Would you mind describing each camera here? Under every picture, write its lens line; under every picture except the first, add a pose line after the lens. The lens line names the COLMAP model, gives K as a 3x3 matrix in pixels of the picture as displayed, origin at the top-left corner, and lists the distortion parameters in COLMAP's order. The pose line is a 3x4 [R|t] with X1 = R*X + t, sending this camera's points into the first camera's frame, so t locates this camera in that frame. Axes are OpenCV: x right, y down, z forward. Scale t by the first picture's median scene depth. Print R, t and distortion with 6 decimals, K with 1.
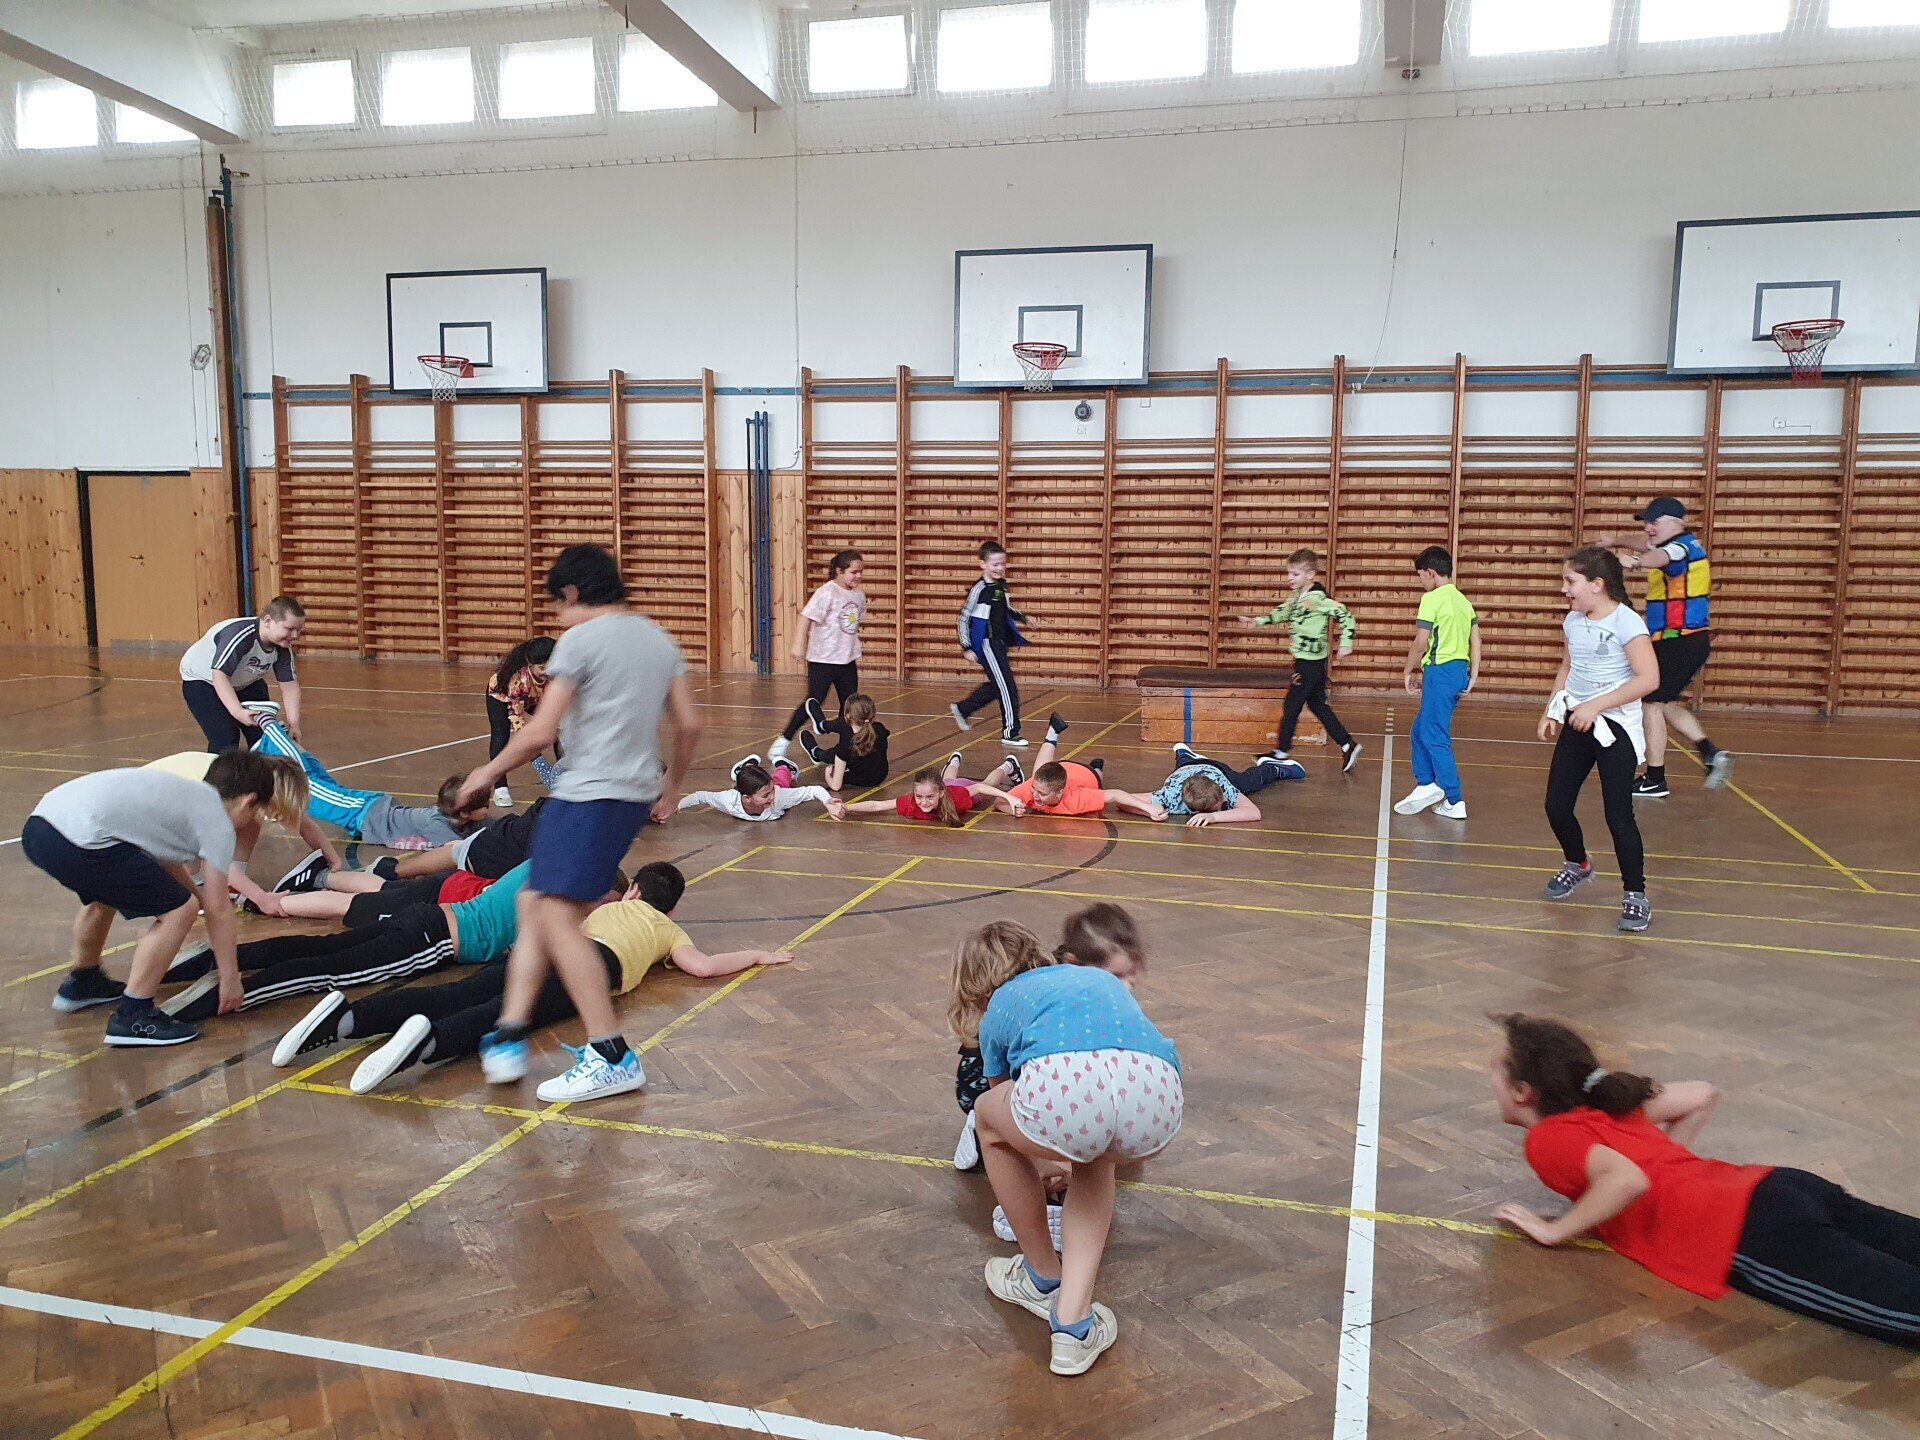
lens RADIAL K [[1492.2, 0, 992.4], [0, 1492.2, 707.4], [0, 0, 1]] dist [0.009985, -0.002683]
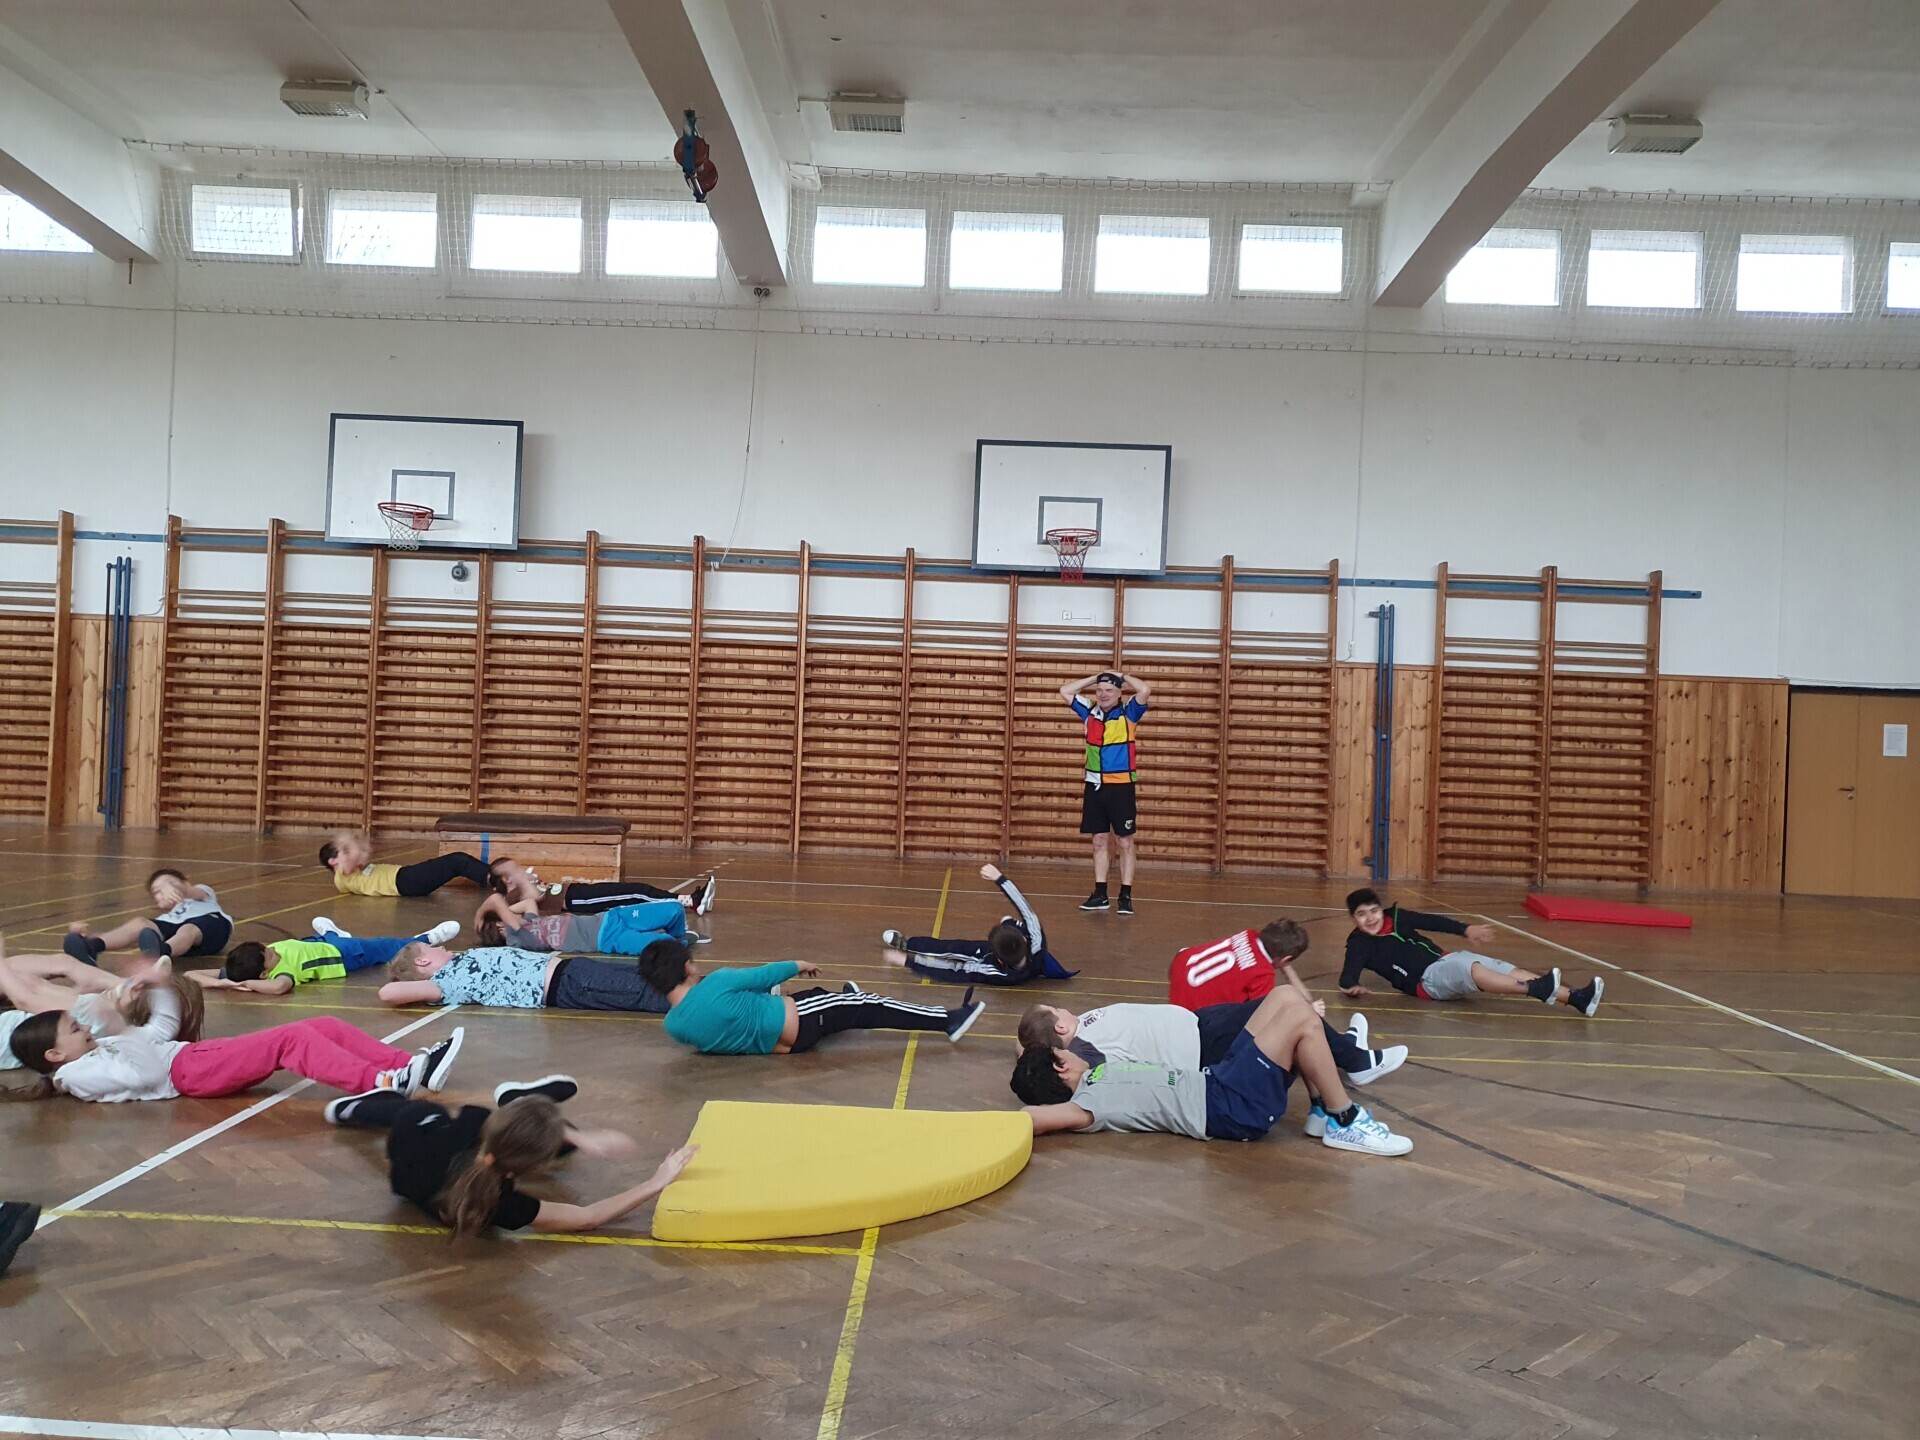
lens RADIAL K [[1492.2, 0, 950.8], [0, 1492.2, 731.1], [0, 0, 1]] dist [0.009985, -0.002683]
pose [[0.968118, 0.026566, 0.249081, 0.136411], [0.000011, 0.994356, -0.106098, 0.020598], [-0.250494, 0.102718, 0.962653, -0.072287]]
